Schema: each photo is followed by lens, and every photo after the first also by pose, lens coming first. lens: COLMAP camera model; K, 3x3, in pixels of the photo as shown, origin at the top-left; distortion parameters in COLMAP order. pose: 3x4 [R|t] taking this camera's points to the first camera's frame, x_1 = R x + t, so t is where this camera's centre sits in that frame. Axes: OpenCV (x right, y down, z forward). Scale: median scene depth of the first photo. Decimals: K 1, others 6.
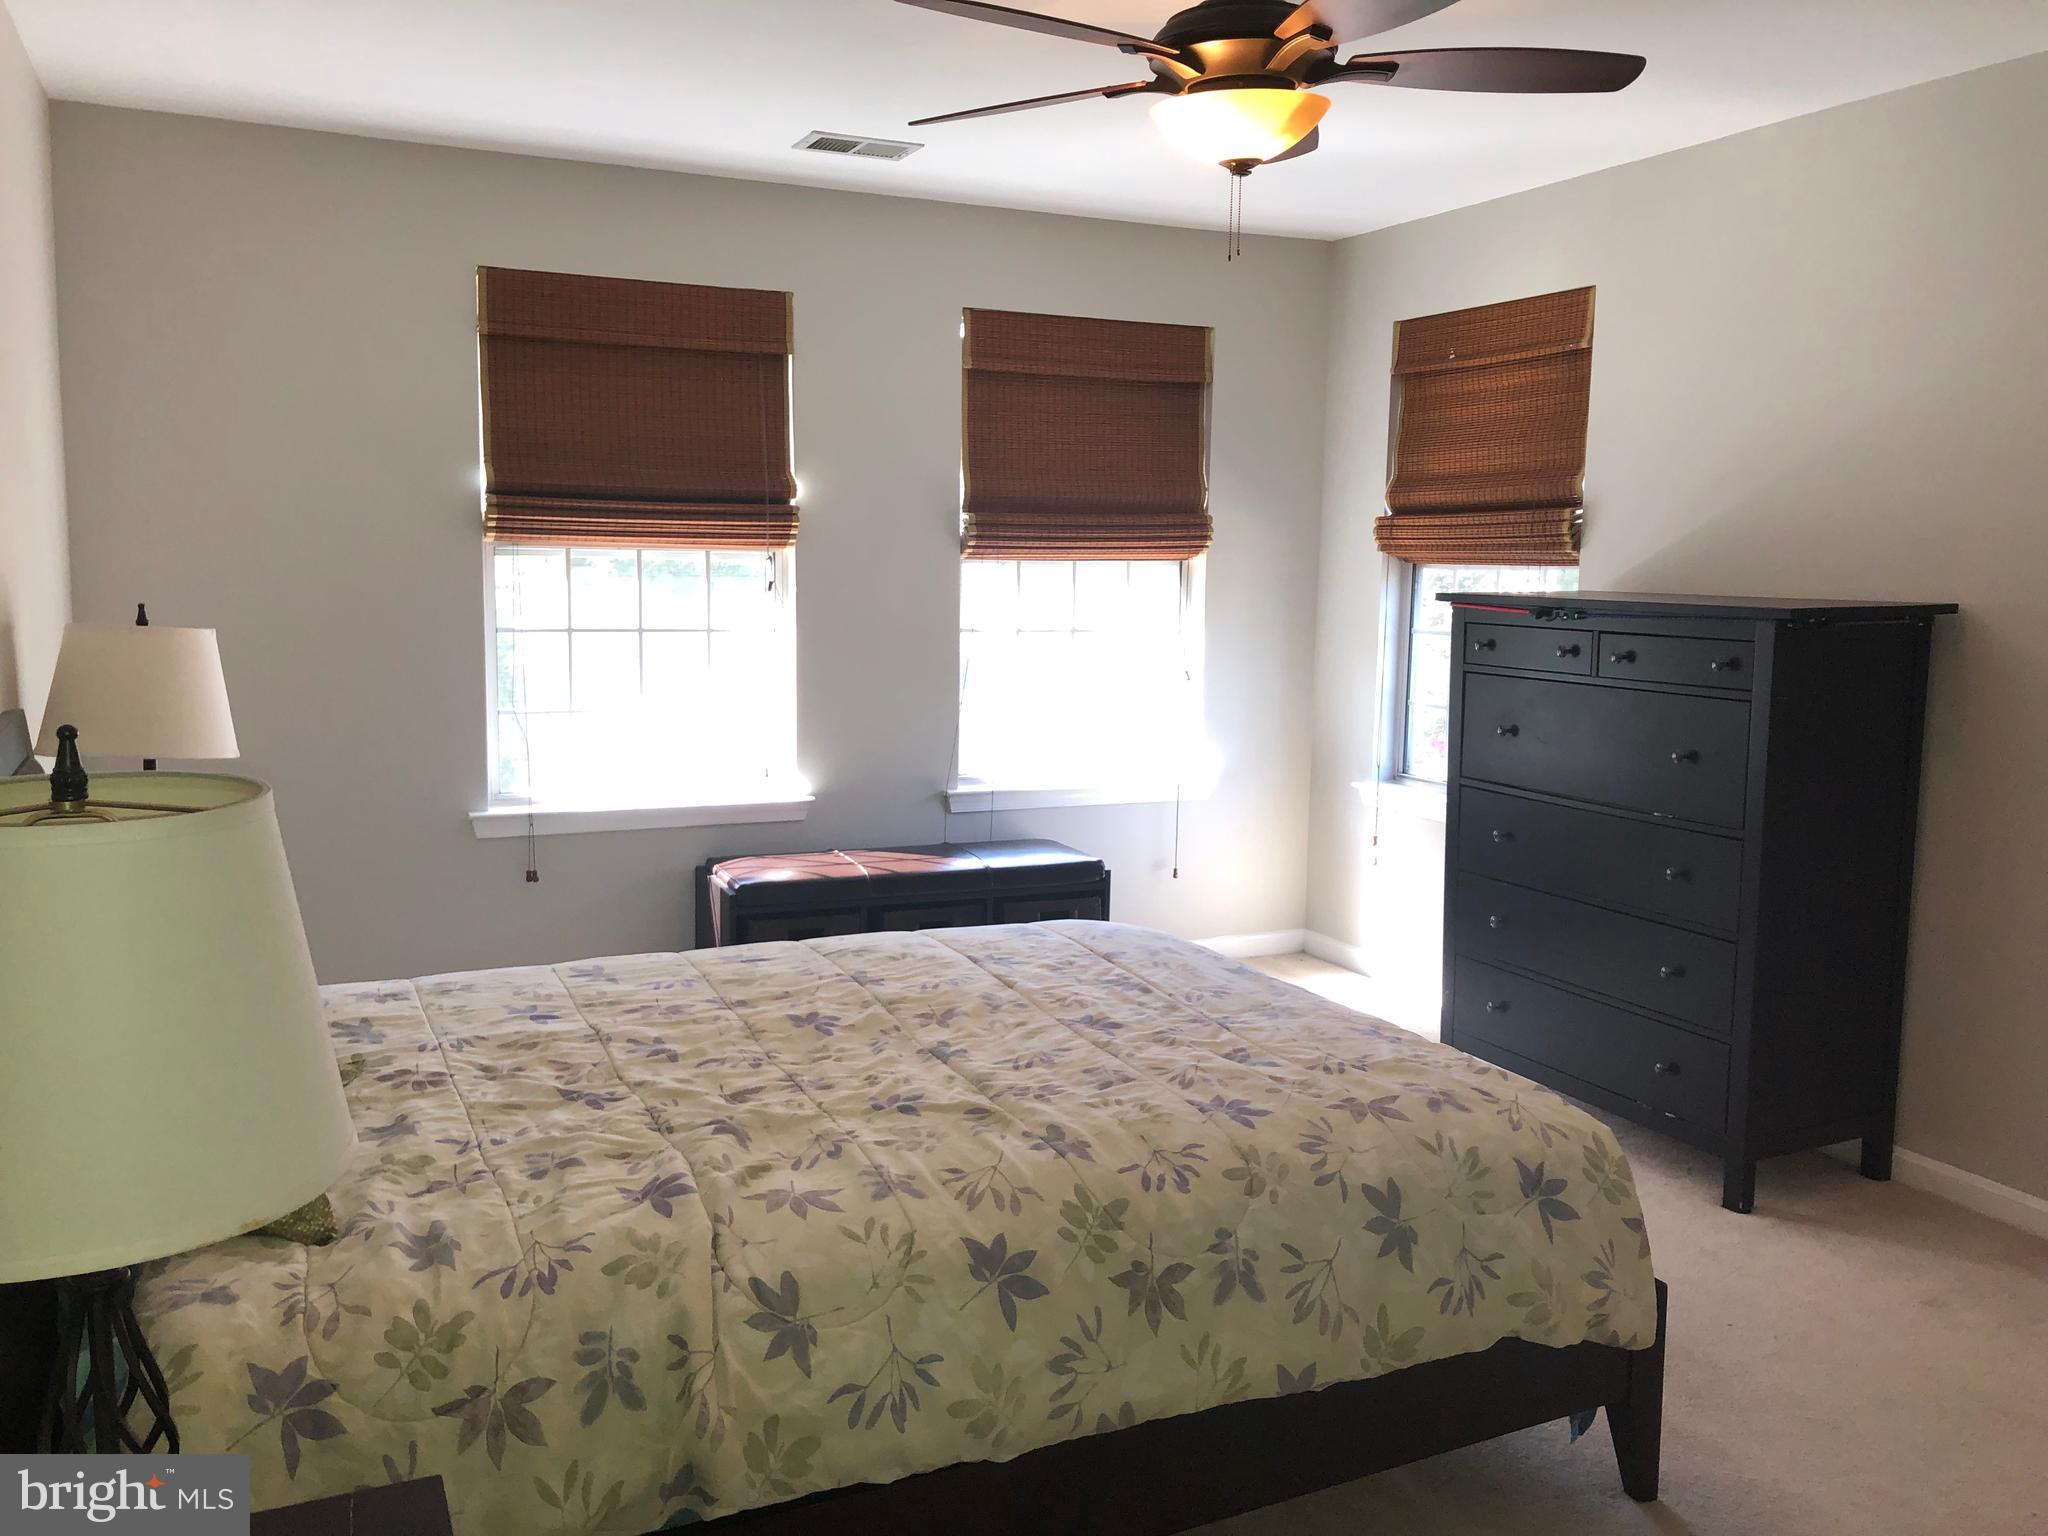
lens RADIAL K [[1682.7, 0, 1027.9], [0, 1682.7, 755.2], [0, 0, 1]] dist [0.040951, -0.069144]
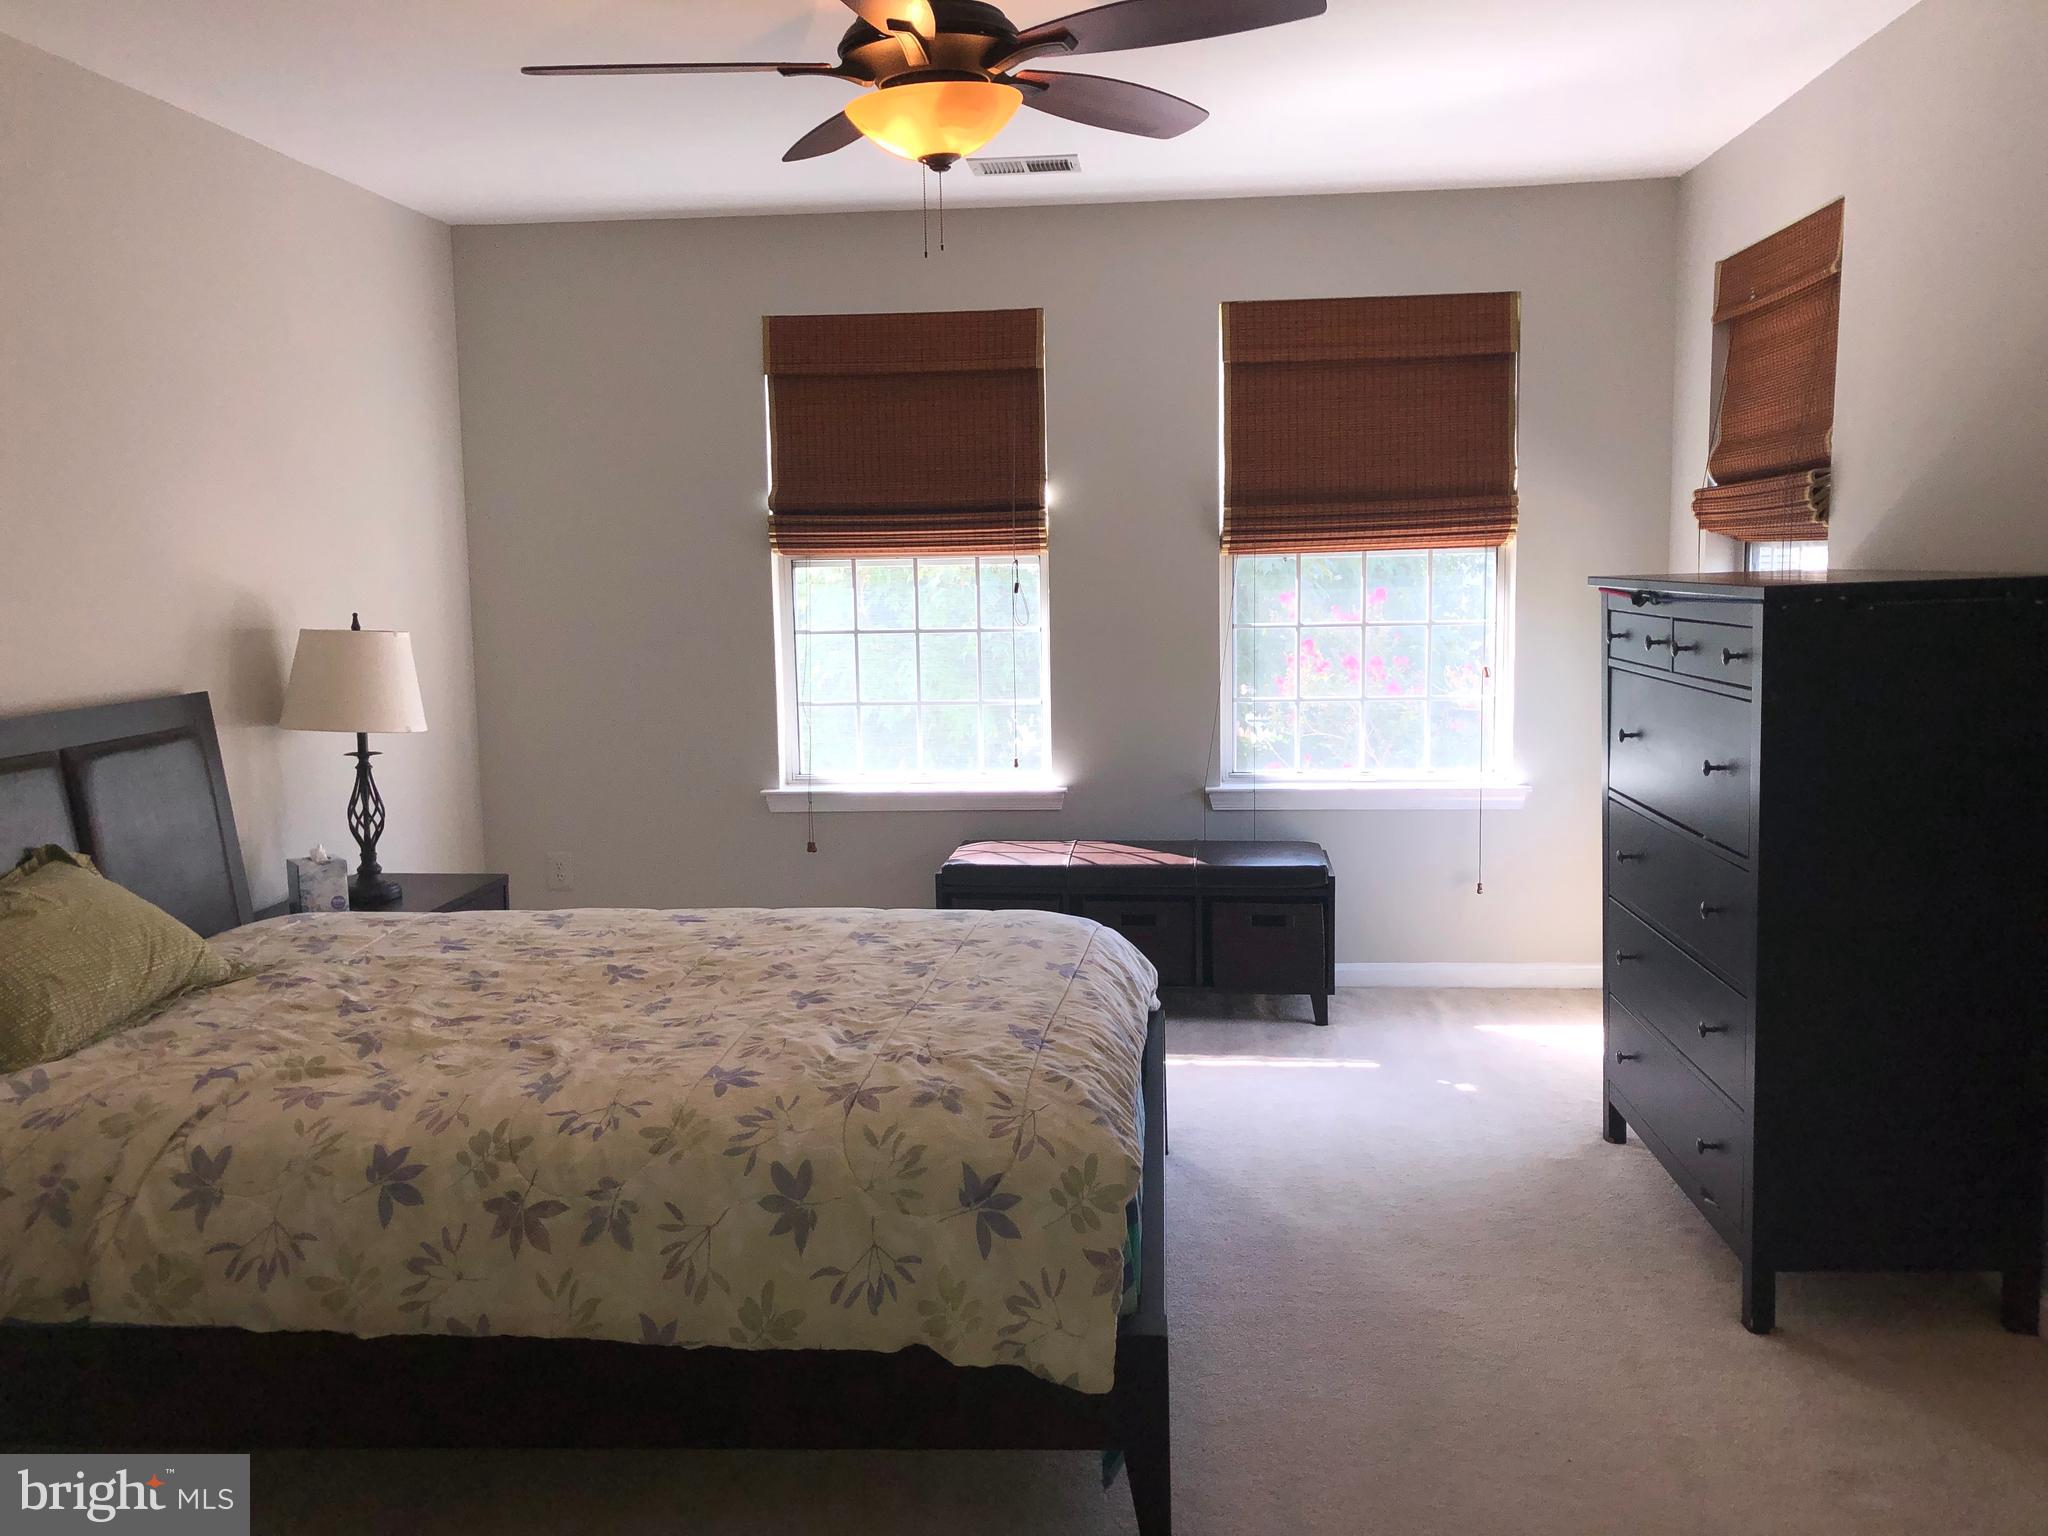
lens RADIAL K [[1682.7, 0, 1027.9], [0, 1682.7, 755.2], [0, 0, 1]] dist [0.040951, -0.069144]
pose [[0.863134, 0.026130, -0.504298, 0.414559], [-0.027117, 0.999618, 0.005383, -0.000875], [0.504246, 0.009029, 0.863513, 0.095305]]
